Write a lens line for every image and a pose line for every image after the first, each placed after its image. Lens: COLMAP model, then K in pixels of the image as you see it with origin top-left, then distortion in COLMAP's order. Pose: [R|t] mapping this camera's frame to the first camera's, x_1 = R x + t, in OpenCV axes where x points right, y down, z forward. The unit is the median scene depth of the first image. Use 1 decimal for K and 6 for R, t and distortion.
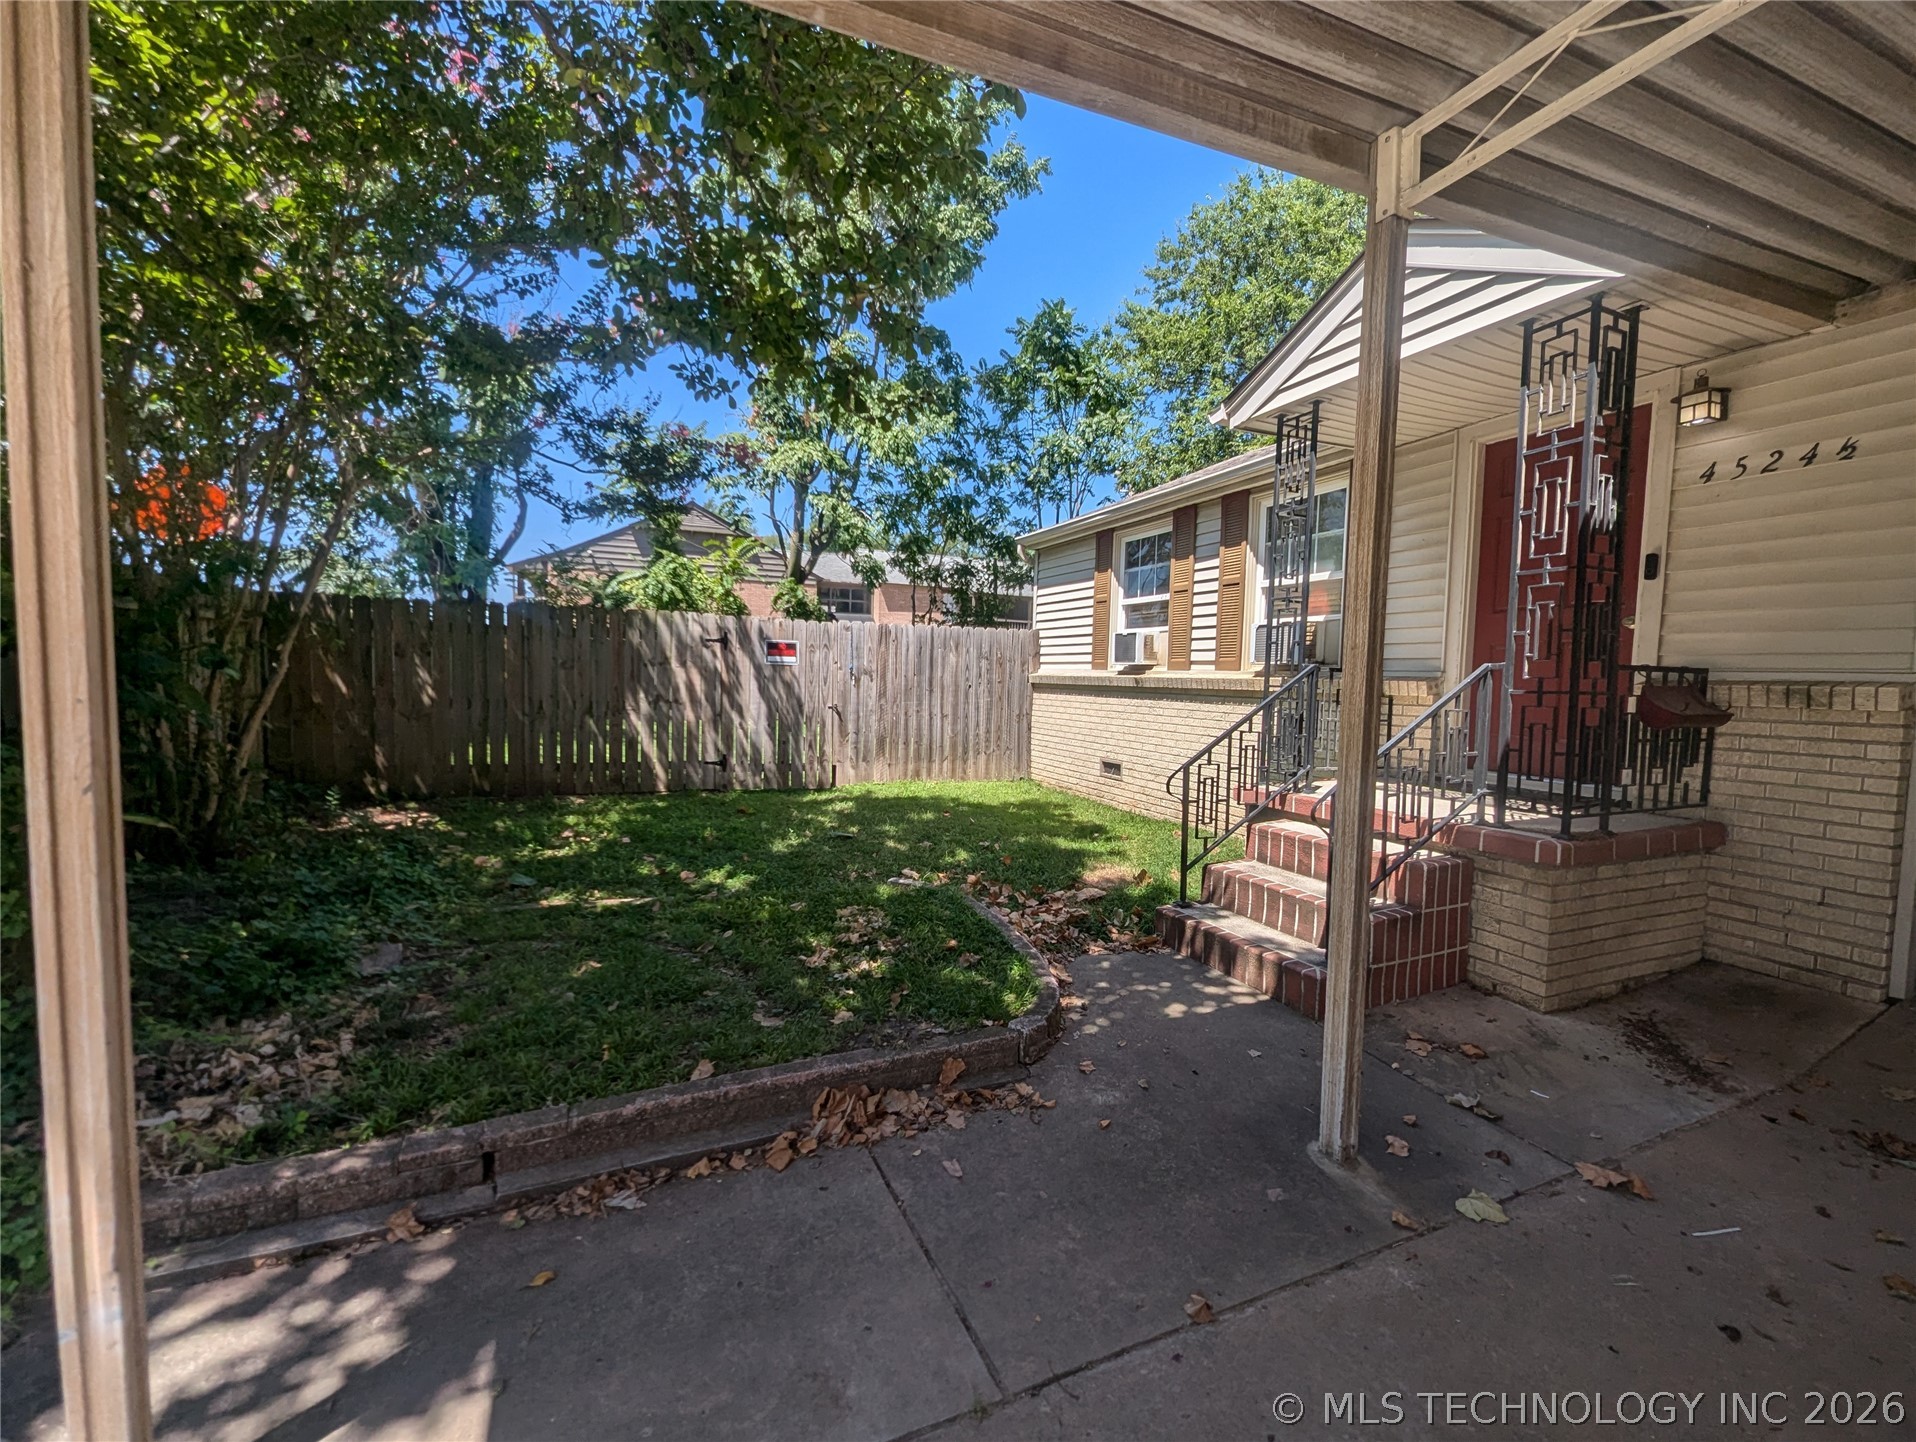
lens RADIAL K [[799.5, 0, 958.0], [0, 799.5, 721.0], [0, 0, 1]] dist [0.000212, -0.000218]
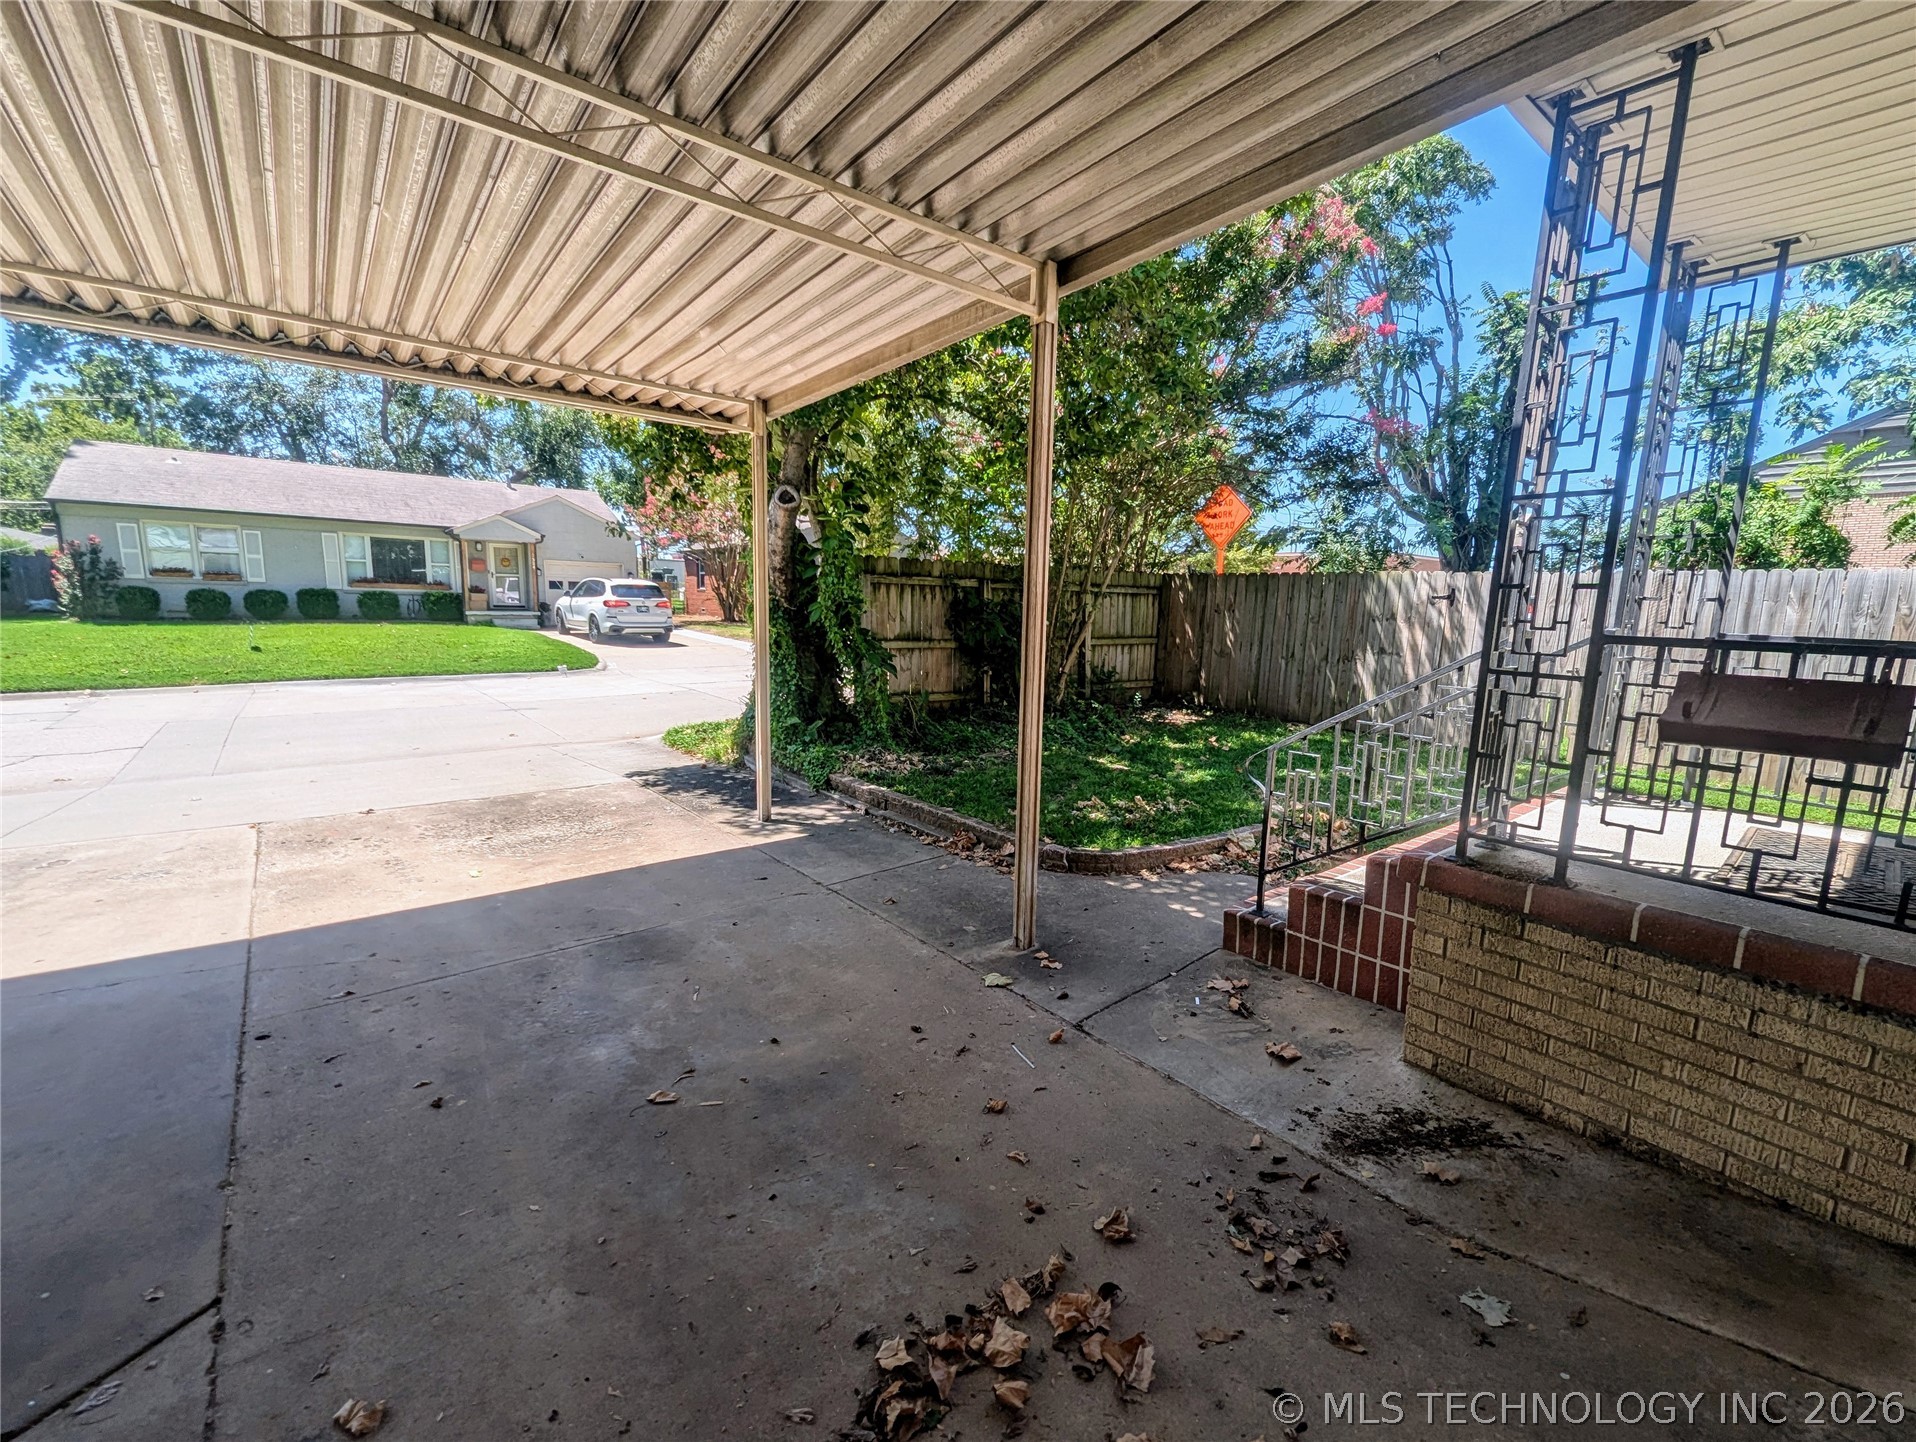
lens RADIAL K [[805.8, 0, 965.0], [0, 805.8, 729.9], [0, 0, 1]] dist [0.001505, 0.000412]
pose [[0.261813, 0.136384, -0.955434, 0.676559], [-0.070484, 0.990023, 0.122007, -0.019528], [0.962541, 0.035400, 0.268814, 0.164974]]
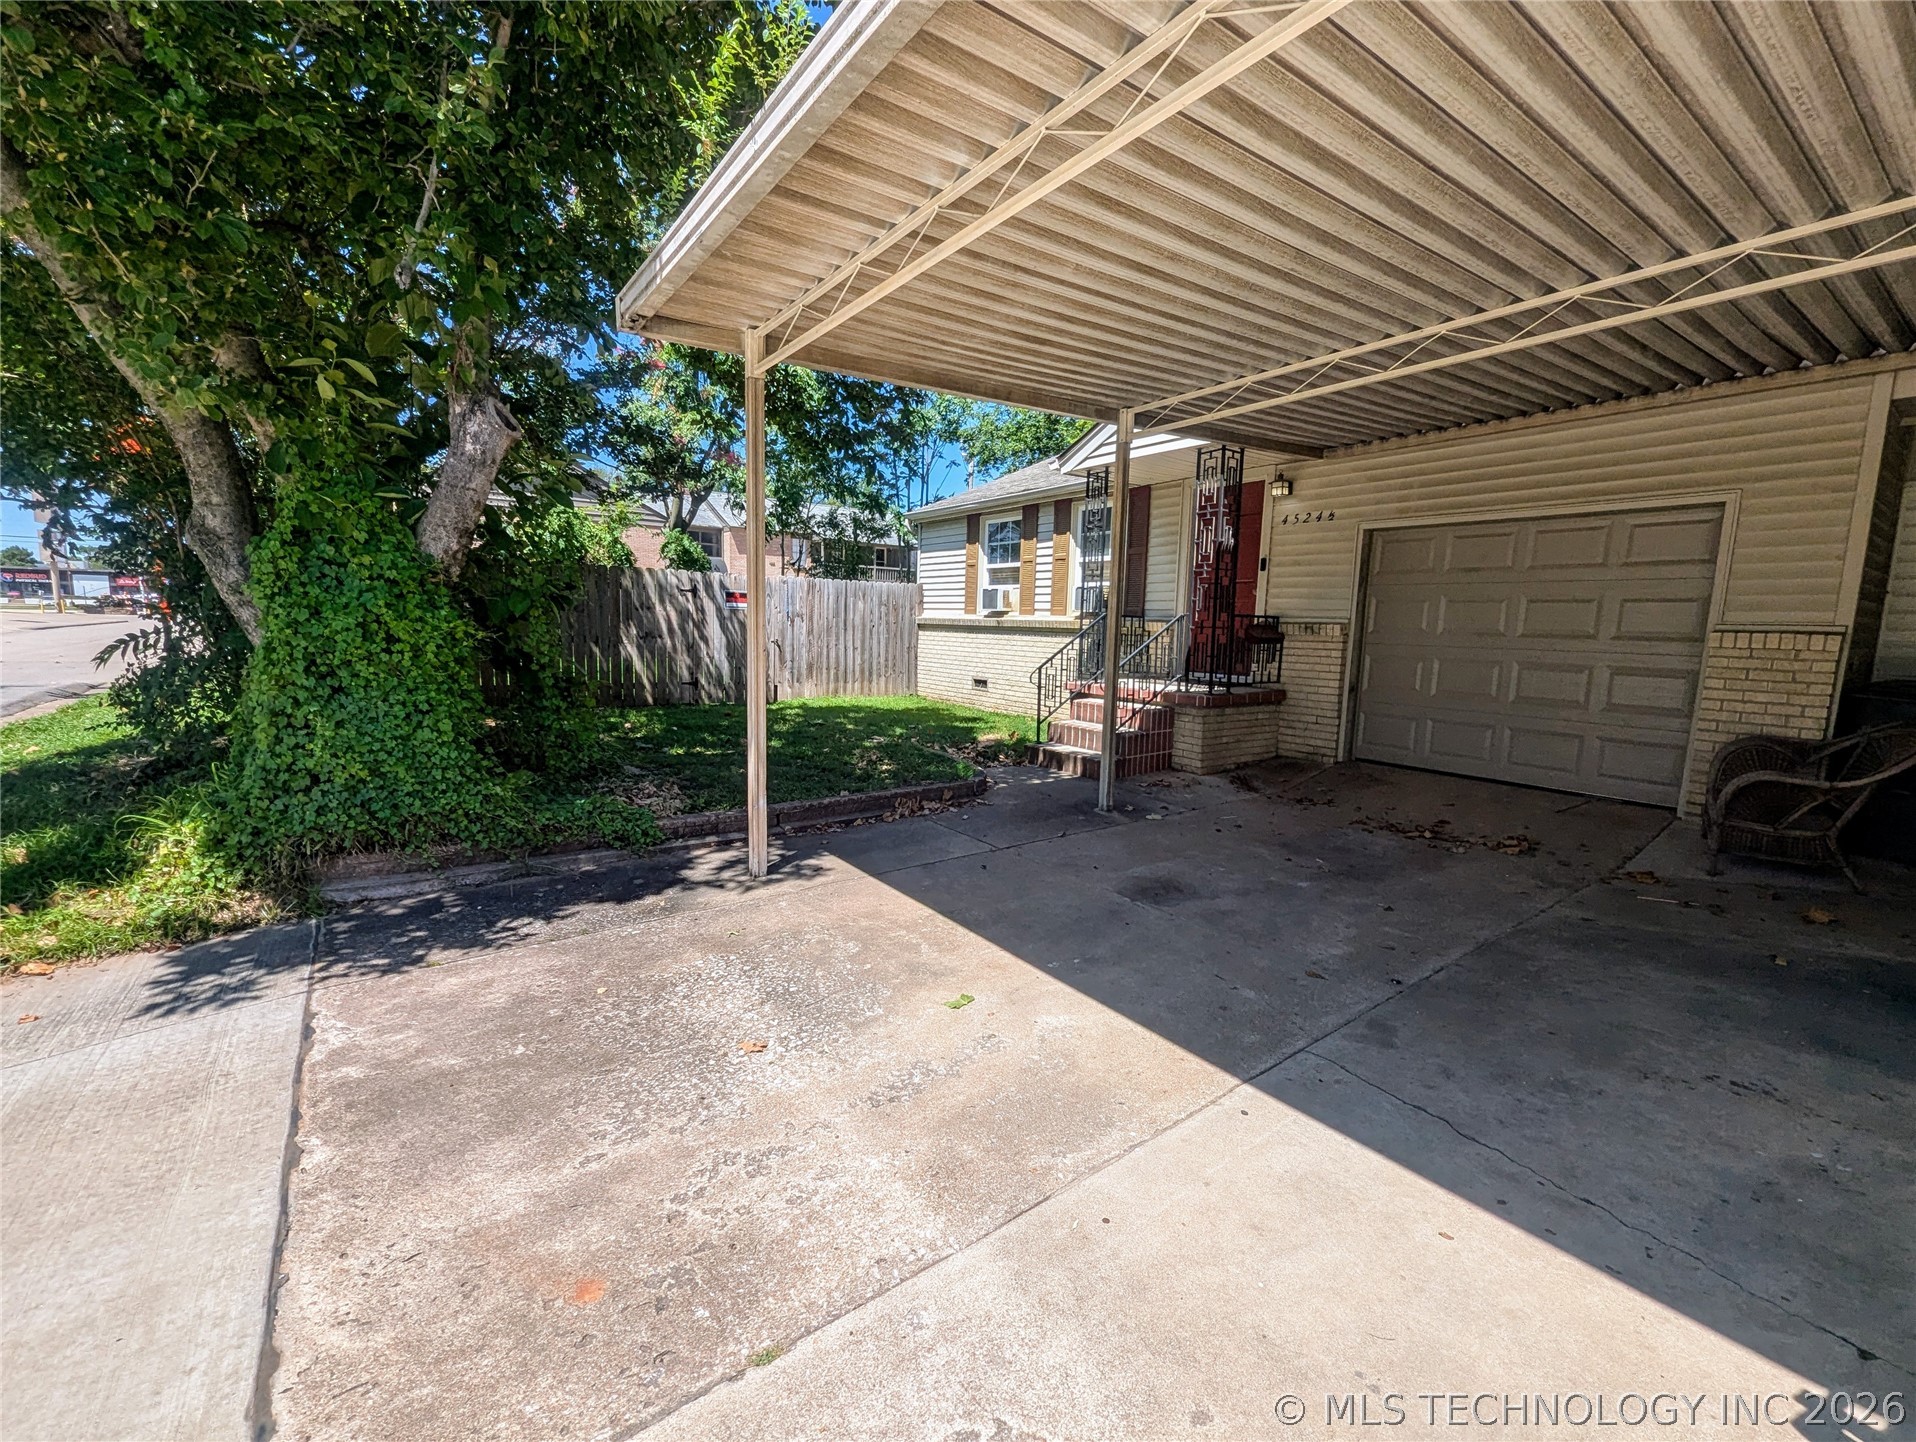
lens RADIAL K [[799.5, 0, 958.0], [0, 799.5, 721.0], [0, 0, 1]] dist [0.000212, -0.000218]
pose [[0.977691, -0.022967, 0.208791, -0.181558], [0.007967, 0.997344, 0.072401, 0.027404], [-0.209899, -0.069123, 0.975277, -0.487403]]
